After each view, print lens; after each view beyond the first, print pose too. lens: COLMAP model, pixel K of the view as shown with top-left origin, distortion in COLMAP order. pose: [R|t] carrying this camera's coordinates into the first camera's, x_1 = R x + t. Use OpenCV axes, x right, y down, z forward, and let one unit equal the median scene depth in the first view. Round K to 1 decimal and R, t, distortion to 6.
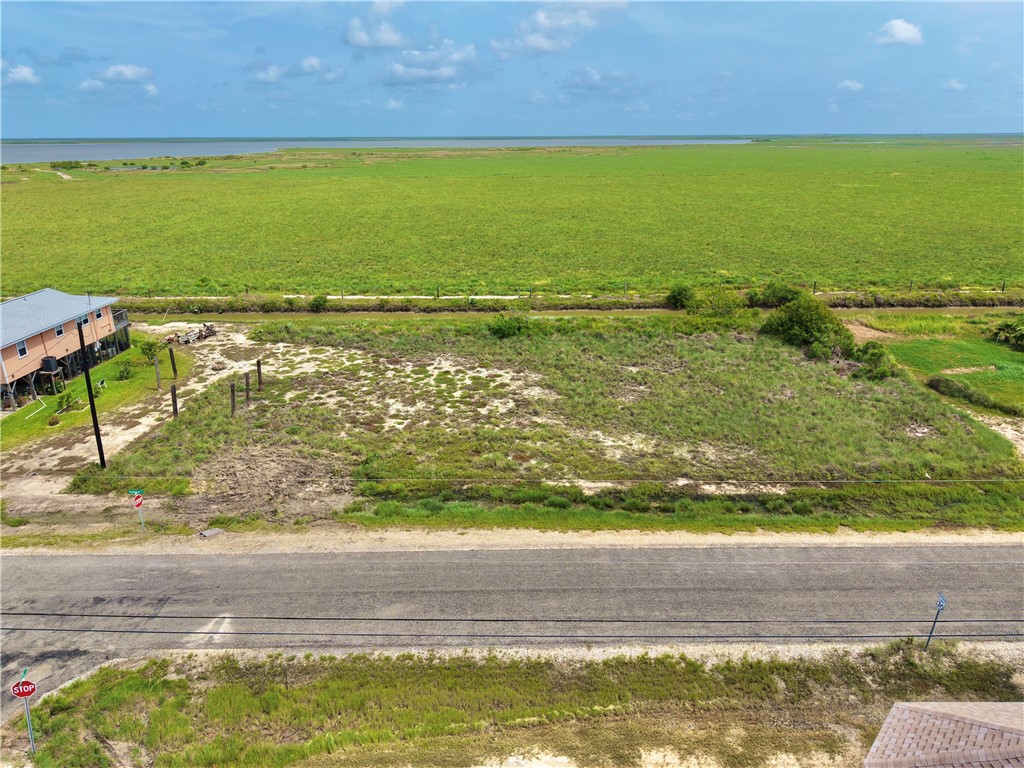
lens RADIAL K [[678.8, 0, 512.0], [0, 678.8, 384.0], [0, 0, 1]] dist [0.064996, -0.070785]
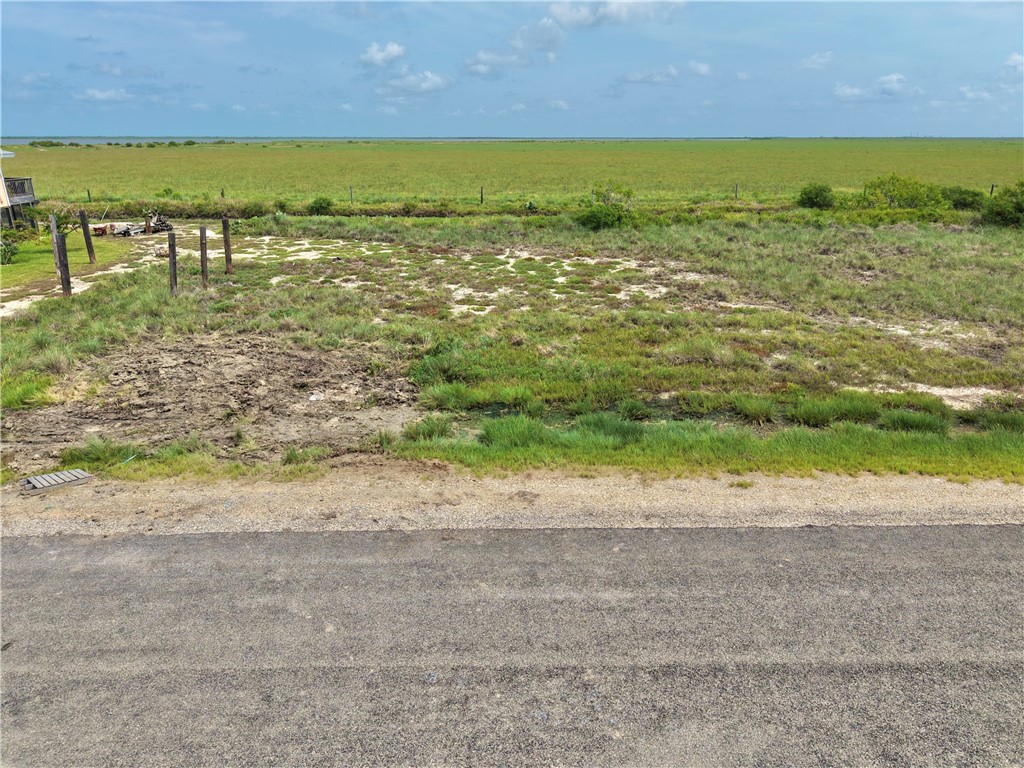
lens RADIAL K [[678.8, 0, 512.0], [0, 678.8, 384.0], [0, 0, 1]] dist [0.064996, -0.070785]
pose [[0.999960, 0.002484, 0.008581, -0.147289], [-0.002460, 0.999993, -0.002802, 0.123517], [-0.008588, 0.002781, 0.999959, 0.468464]]
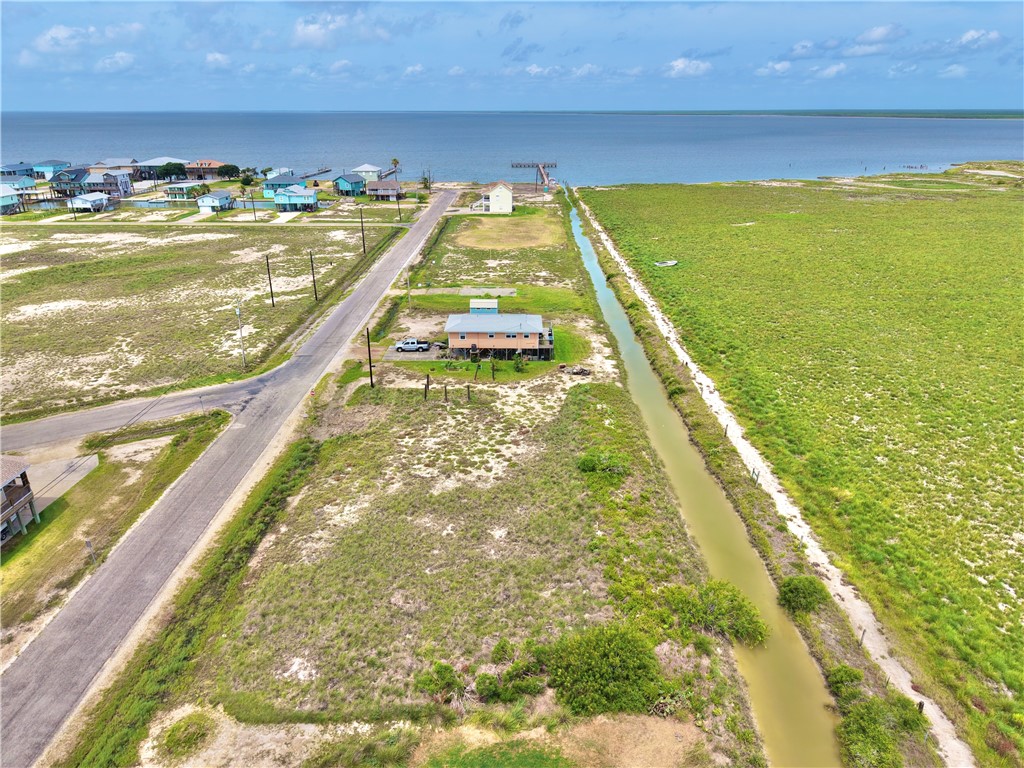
lens RADIAL K [[678.8, 0, 512.0], [0, 678.8, 384.0], [0, 0, 1]] dist [0.064996, -0.070785]
pose [[-0.014186, 0.378914, -0.925323, 1.381554], [-0.340142, 0.868398, 0.360818, -0.790987], [0.940267, 0.319860, 0.116565, 1.034474]]
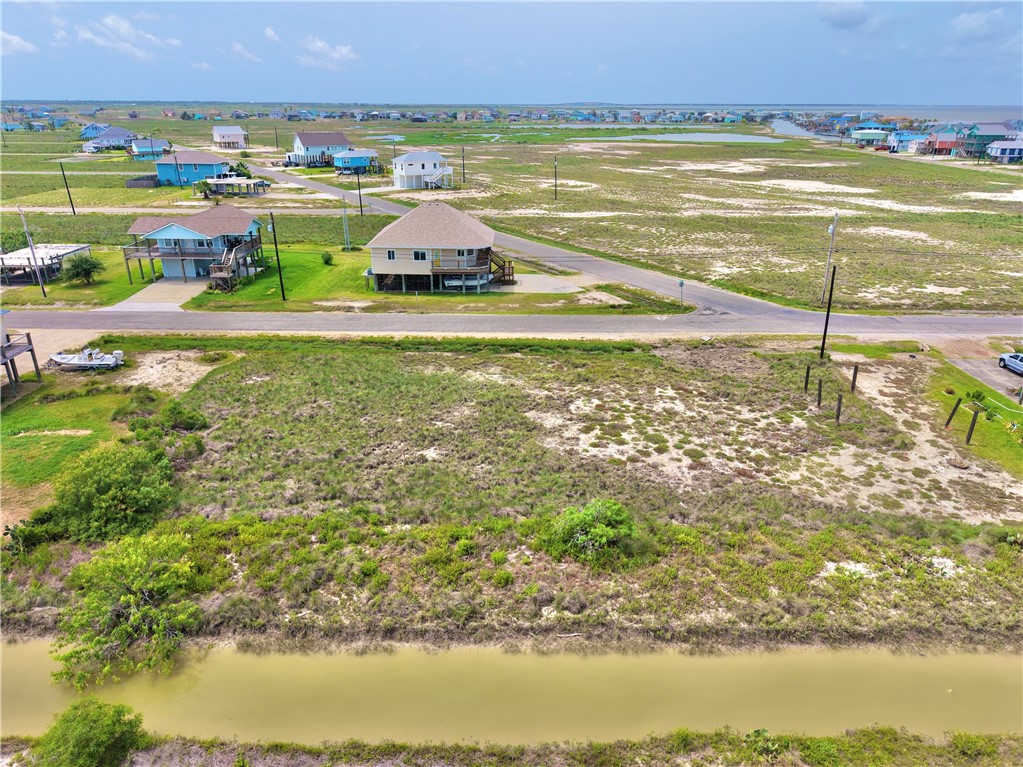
lens RADIAL K [[693.2, 0, 511.5], [0, 693.2, 383.5], [0, 0, 1]] dist [0.039340, -0.043066]
pose [[-0.999982, -0.001019, 0.005971, 0.097465], [0.003242, 0.742615, 0.669711, -0.803333], [-0.005117, 0.669718, -0.742598, 1.966473]]
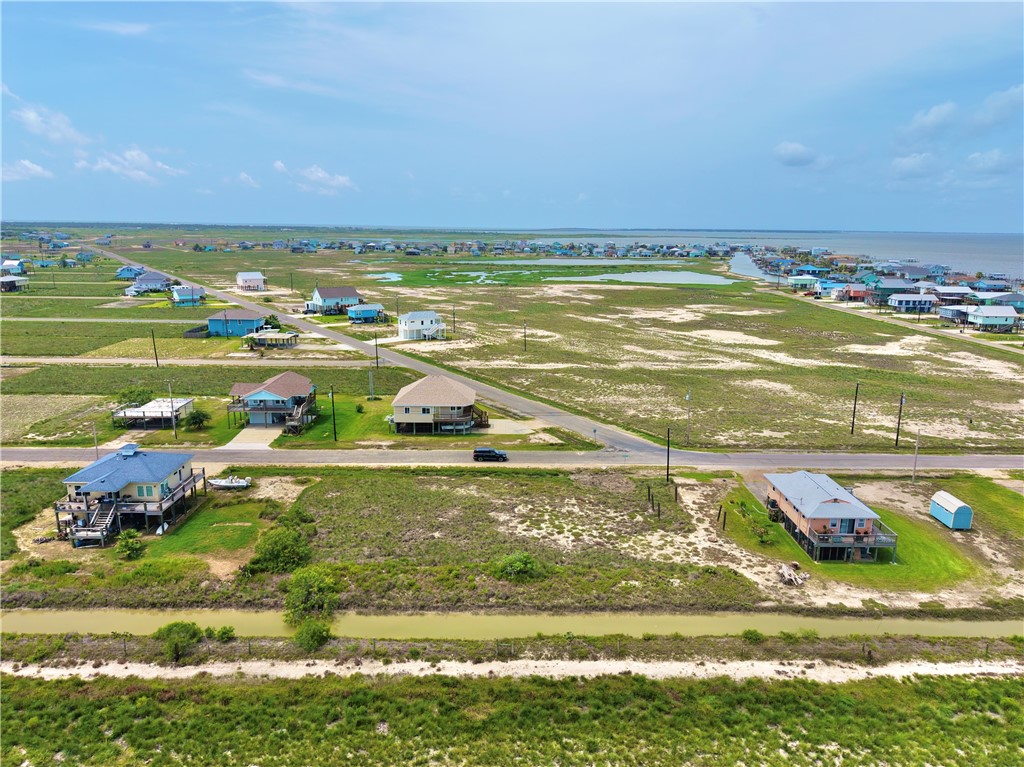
lens RADIAL K [[699.0, 0, 513.8], [0, 699.0, 362.1], [0, 0, 1]] dist [0.072864, -0.098750]
pose [[-0.999851, -0.004762, -0.016580, 0.043293], [-0.012657, 0.855562, 0.517546, -1.470847], [0.011721, 0.517679, -0.855495, 2.708642]]
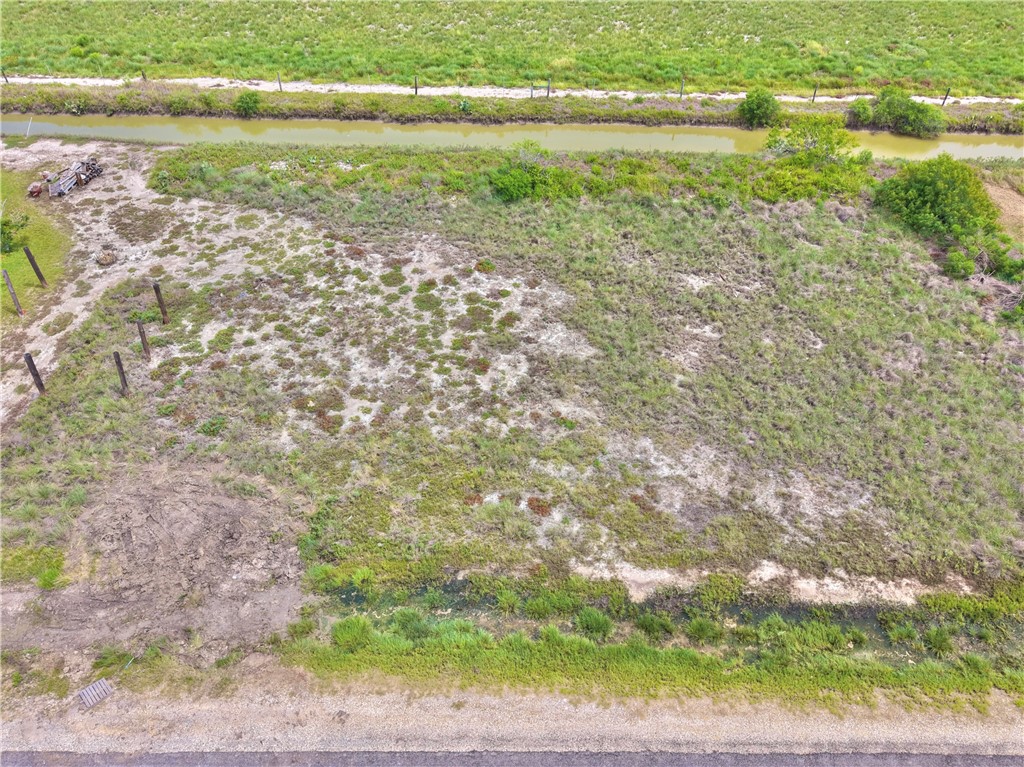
lens RADIAL K [[694.5, 0, 509.7], [0, 694.5, 418.8], [0, 0, 1]] dist [0.034218, -0.030797]
pose [[0.999552, 0.024481, 0.017209, -0.029518], [-0.029554, 0.897789, 0.439434, -0.263146], [-0.004692, -0.439746, 0.898110, 0.361409]]
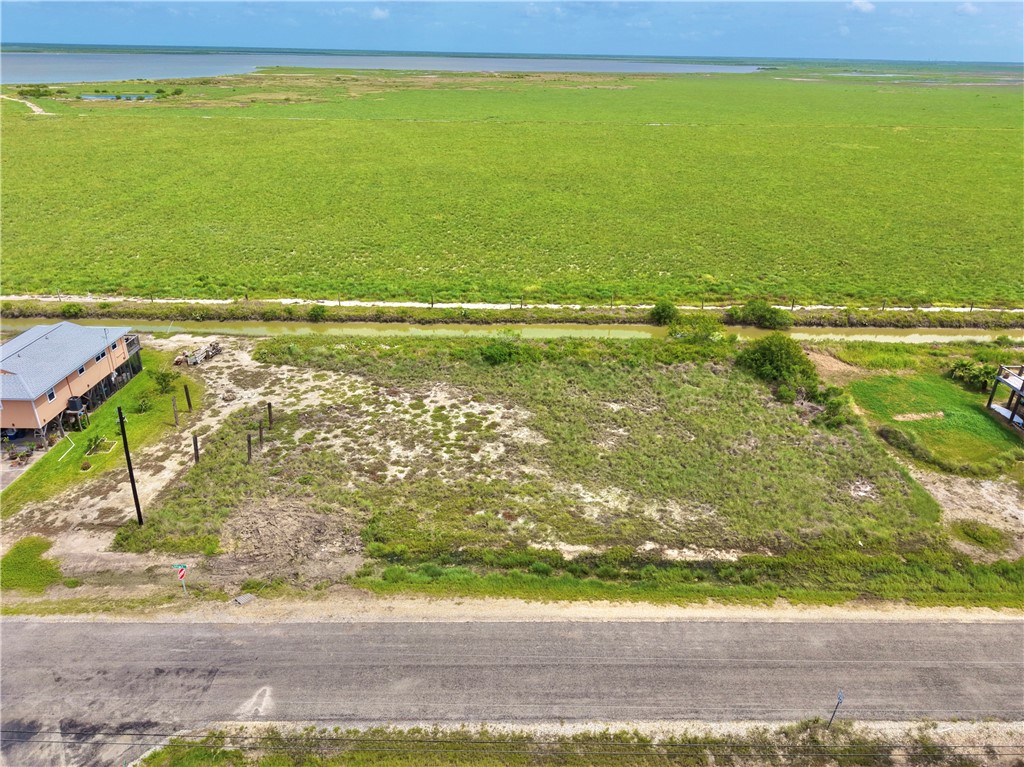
lens RADIAL K [[694.5, 0, 512.0], [0, 694.5, 383.5], [0, 0, 1]] dist [0.067703, -0.077178]
pose [[0.999683, 0.017700, 0.017920, -0.007204], [-0.019295, 0.995464, 0.093163, -0.201089], [-0.016190, -0.093480, 0.995490, -0.123947]]
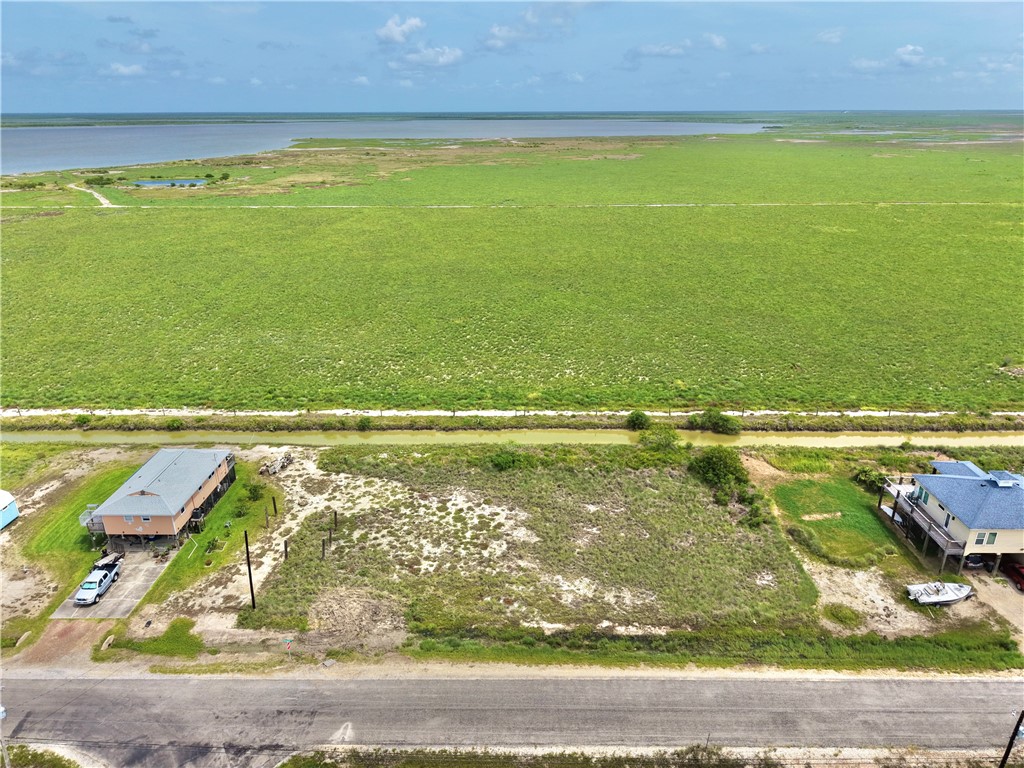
lens RADIAL K [[685.6, 0, 512.6], [0, 685.6, 368.4], [0, 0, 1]] dist [0.068491, -0.089054]
pose [[0.999886, 0.008712, -0.012367, 0.035175], [-0.008599, 0.999921, 0.009181, -0.415292], [0.012446, -0.009073, 0.999881, -0.566848]]
